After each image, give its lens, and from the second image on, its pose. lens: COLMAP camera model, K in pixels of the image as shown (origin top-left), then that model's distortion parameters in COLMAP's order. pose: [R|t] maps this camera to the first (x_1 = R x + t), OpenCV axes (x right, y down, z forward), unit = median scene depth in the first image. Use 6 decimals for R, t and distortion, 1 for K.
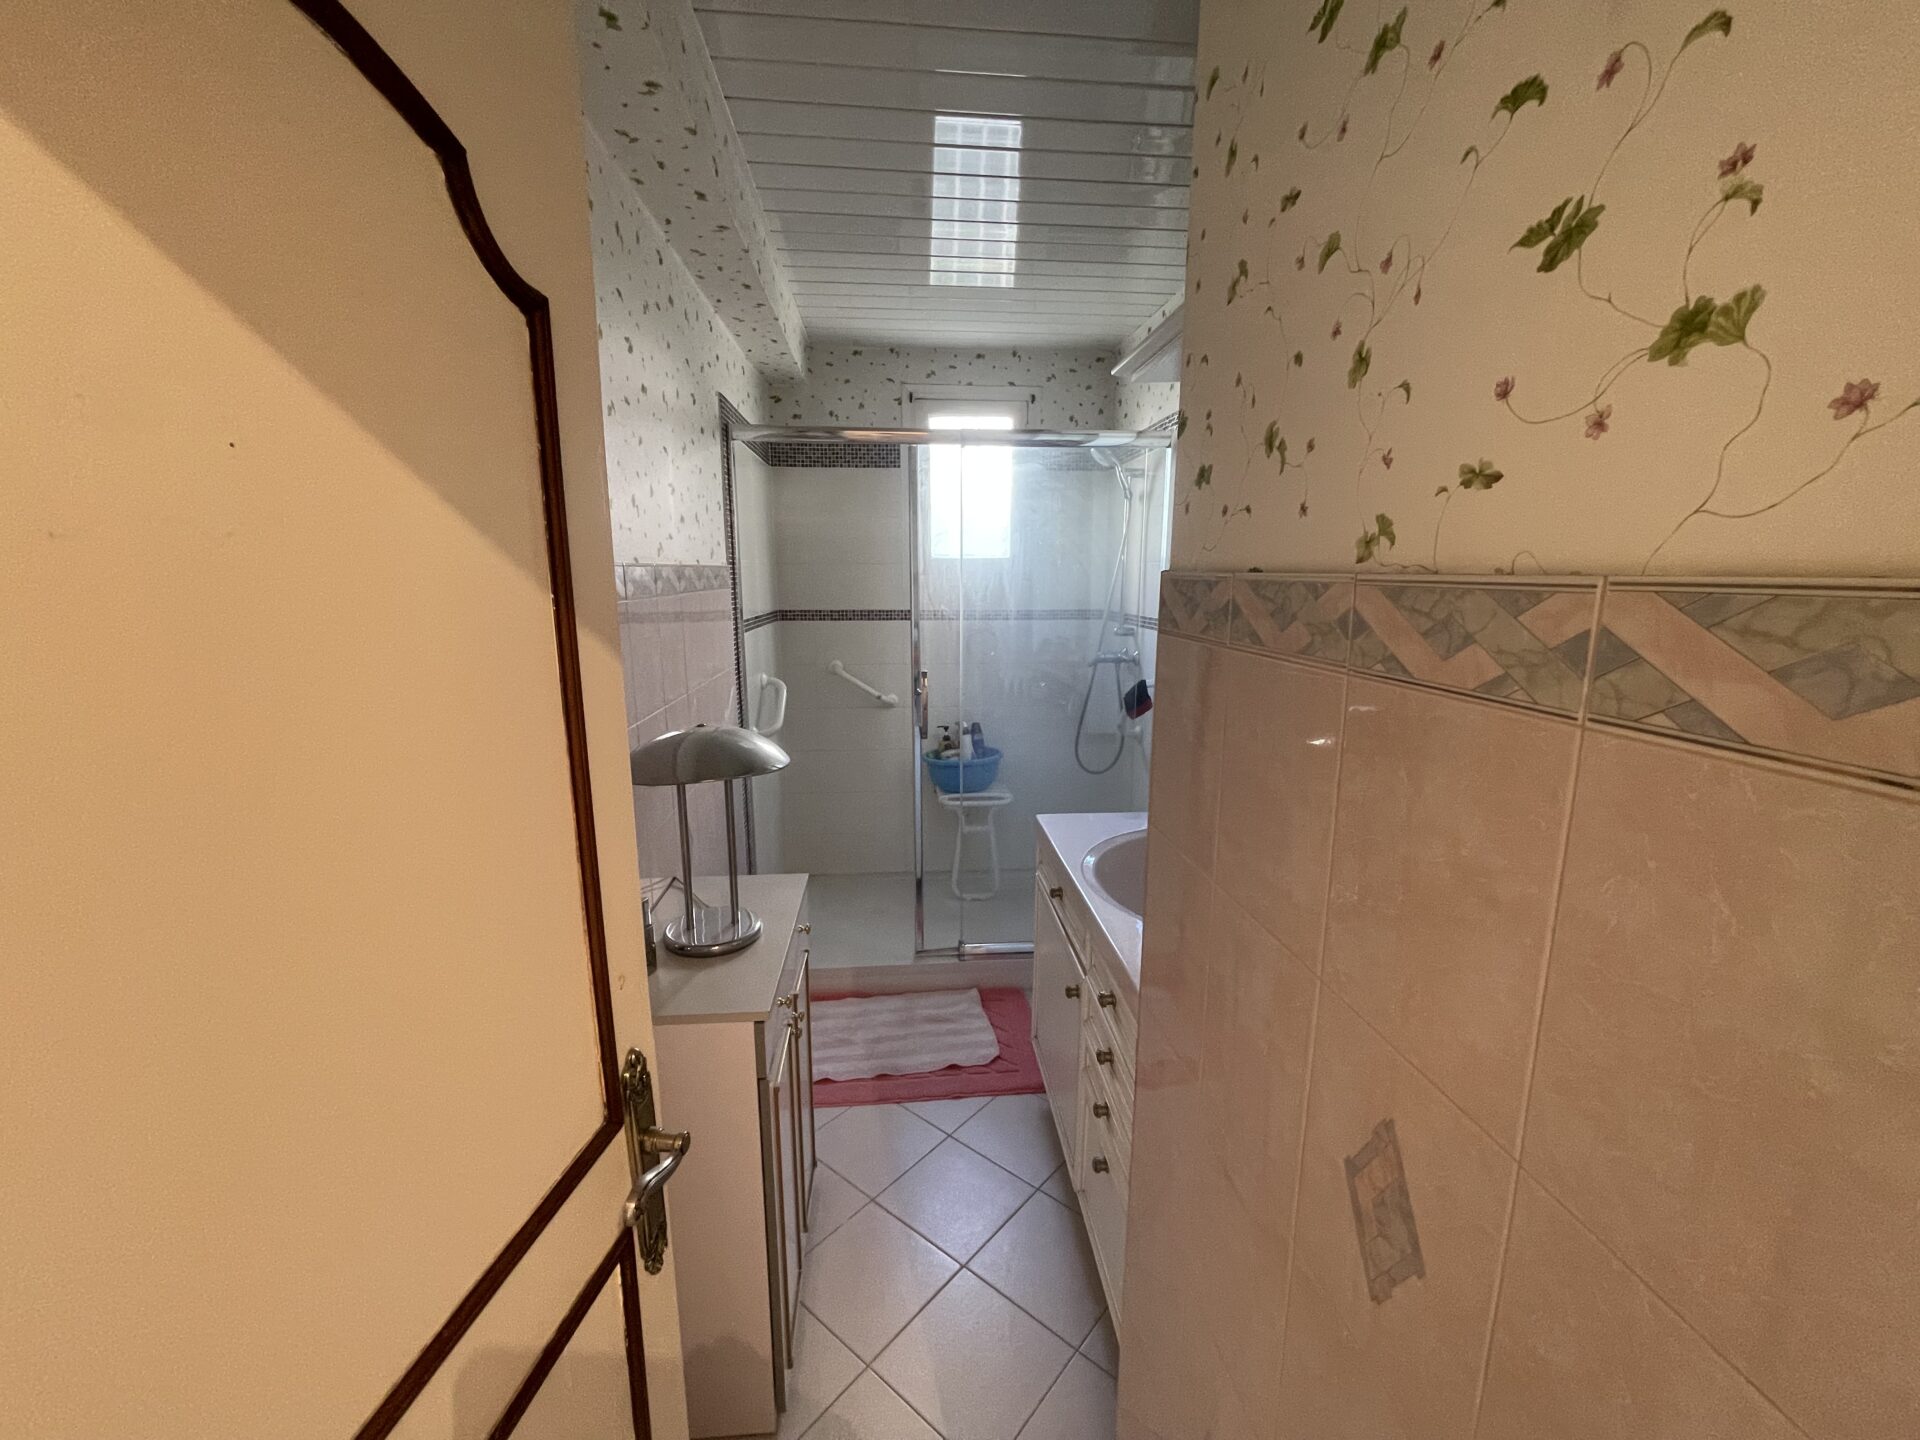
lens RADIAL K [[774.0, 0, 955.9], [0, 774.0, 717.5], [0, 0, 1]] dist [-0.000211, -0.000063]
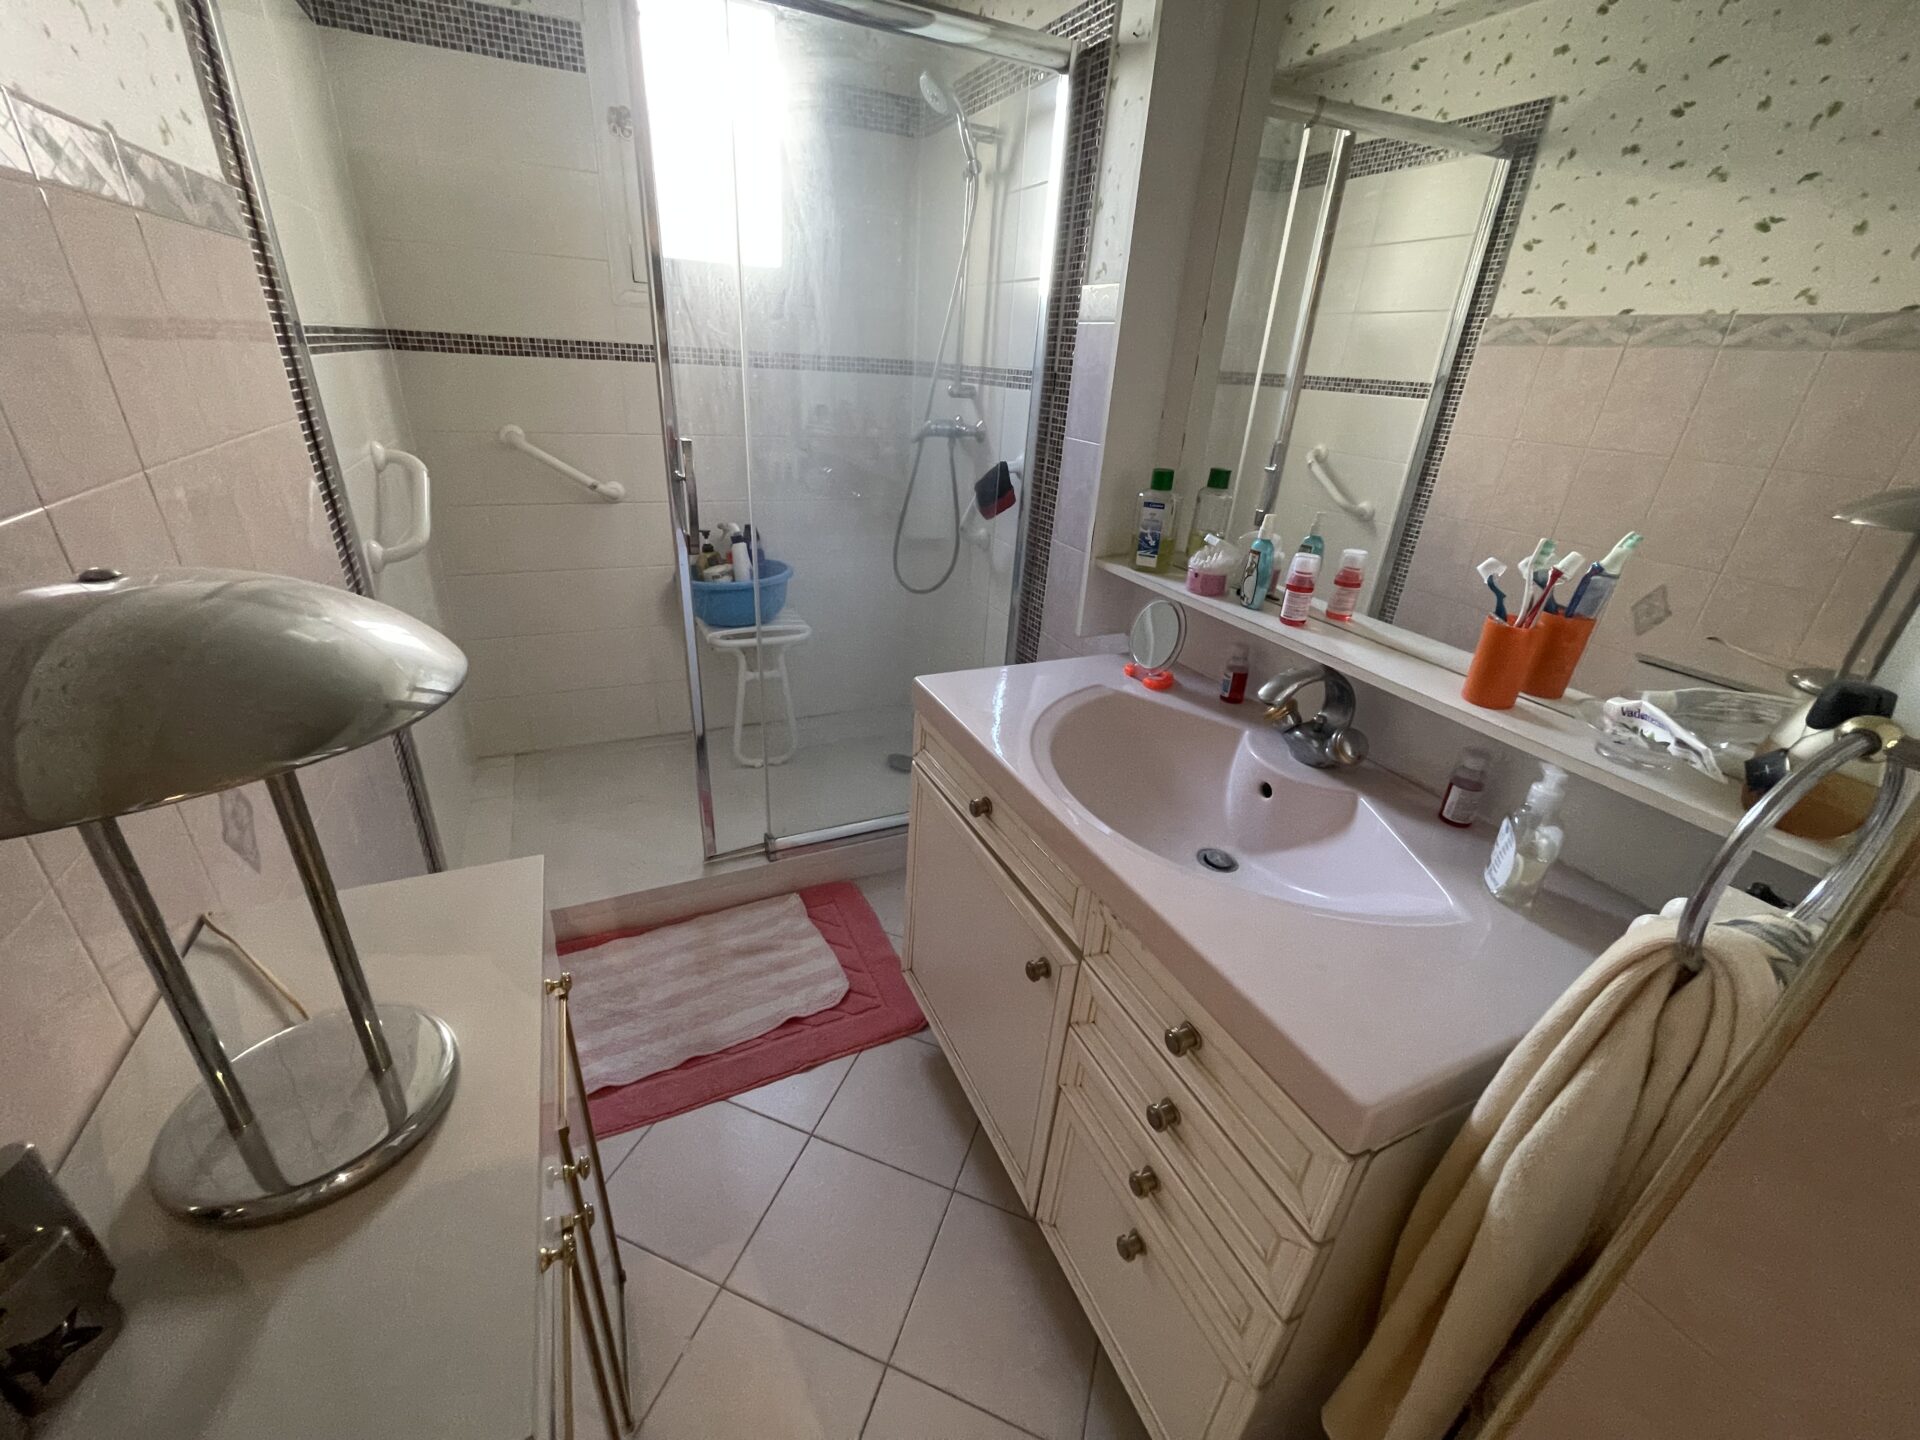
lens RADIAL K [[774.0, 0, 949.9], [0, 774.0, 721.2], [0, 0, 1]] dist [-0.000211, -0.000063]
pose [[0.937697, -0.098413, 0.333225, -0.066008], [0.007879, 0.964825, 0.262773, -0.005314], [-0.347364, -0.243776, 0.905489, 0.306900]]
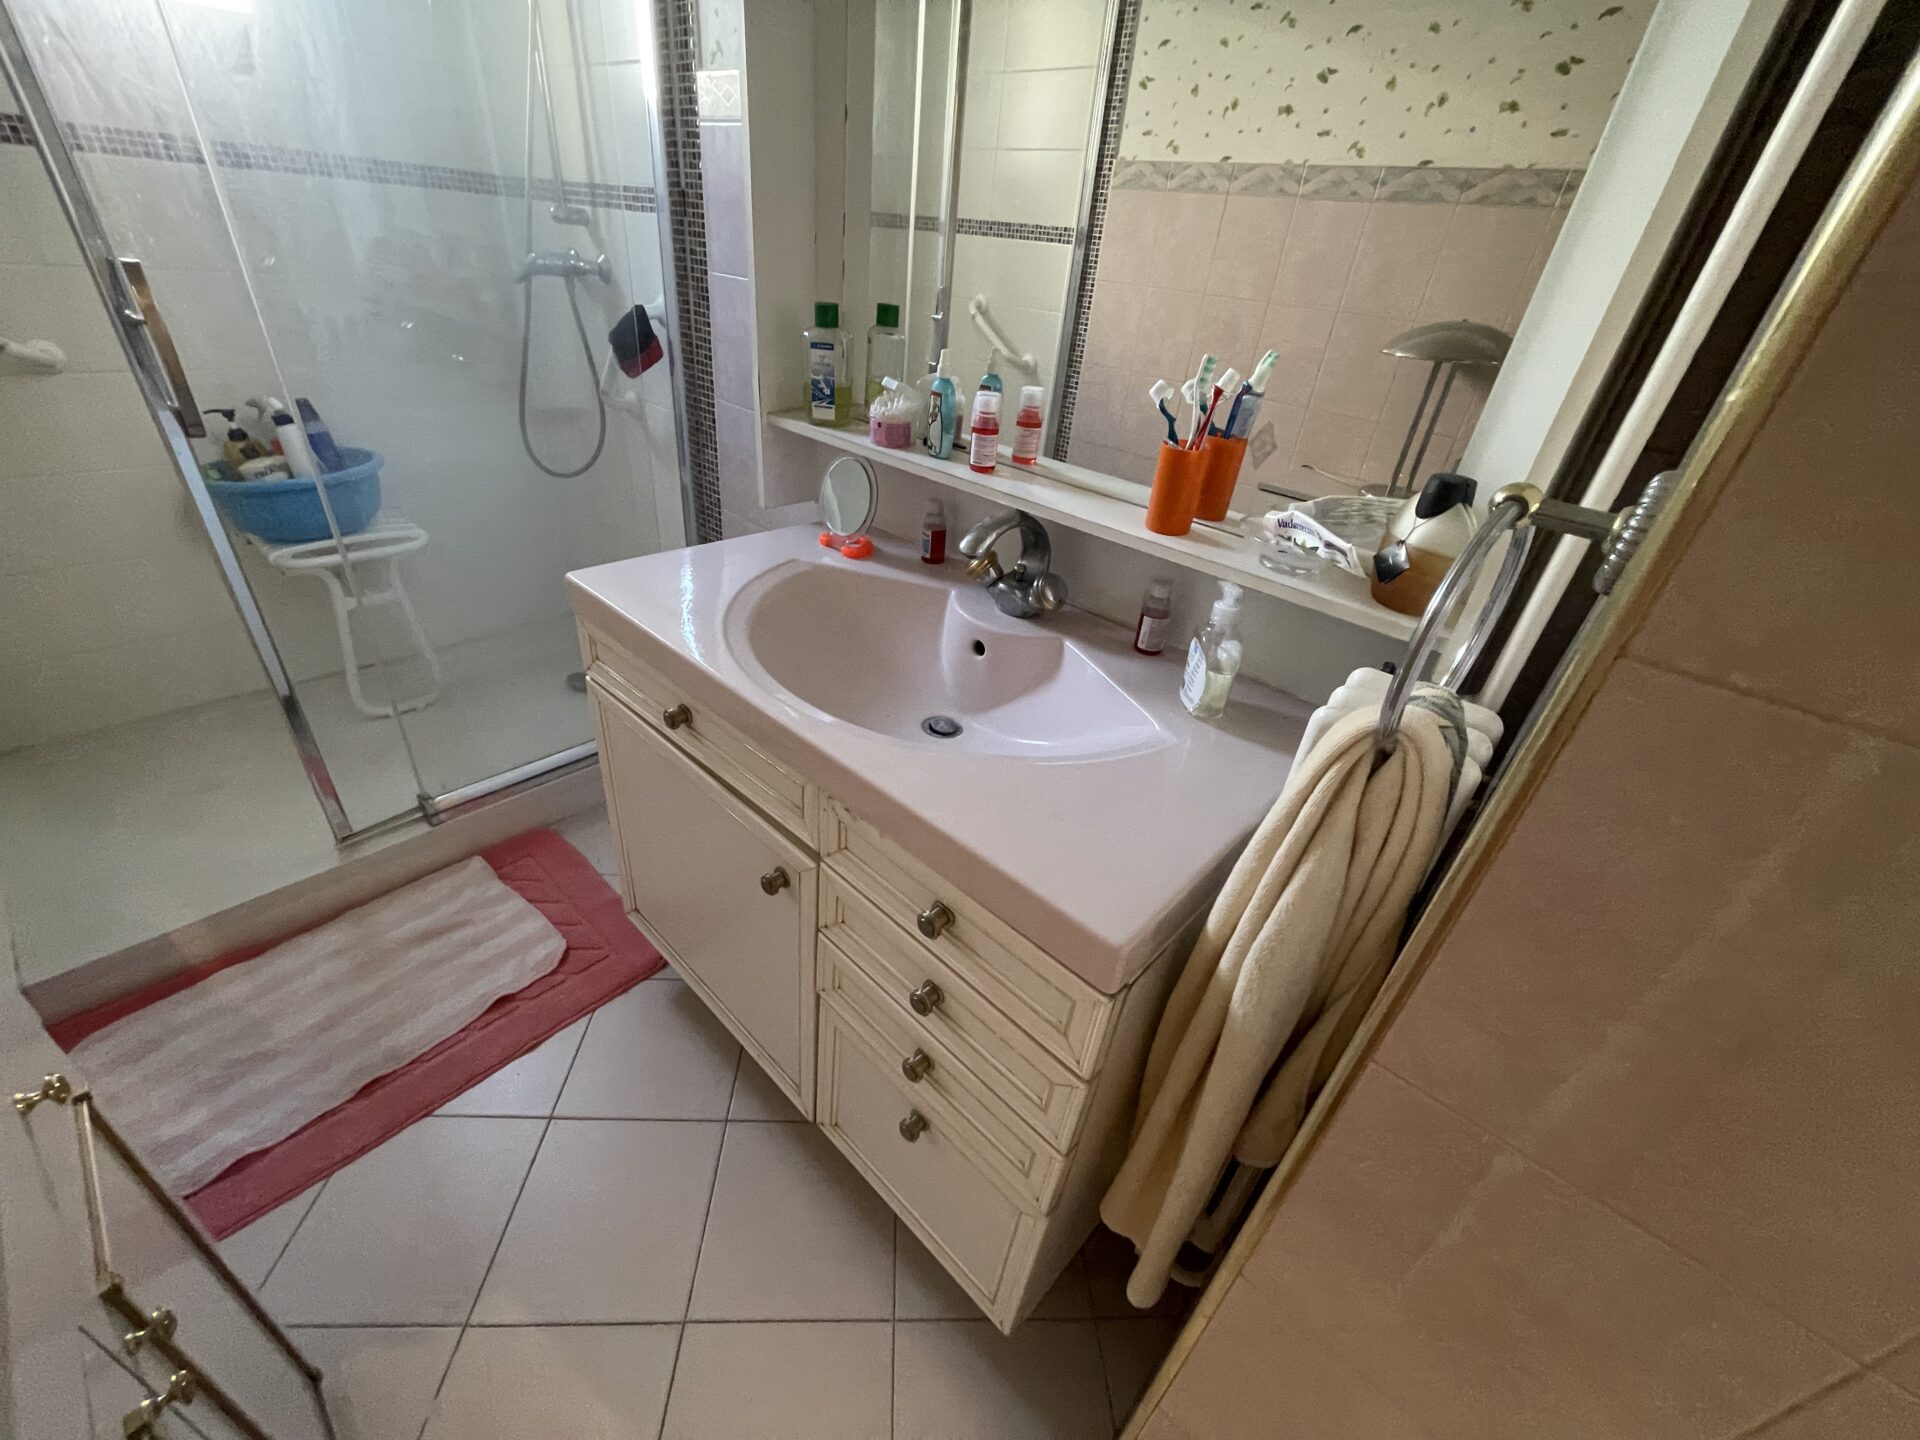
lens RADIAL K [[774.0, 0, 948.0], [0, 774.0, 719.4], [0, 0, 1]] dist [-0.000211, -0.000063]
pose [[0.734906, -0.298966, 0.608714, -0.041513], [0.037512, 0.914131, 0.403681, 0.011257], [-0.677131, -0.273833, 0.683014, 0.339768]]
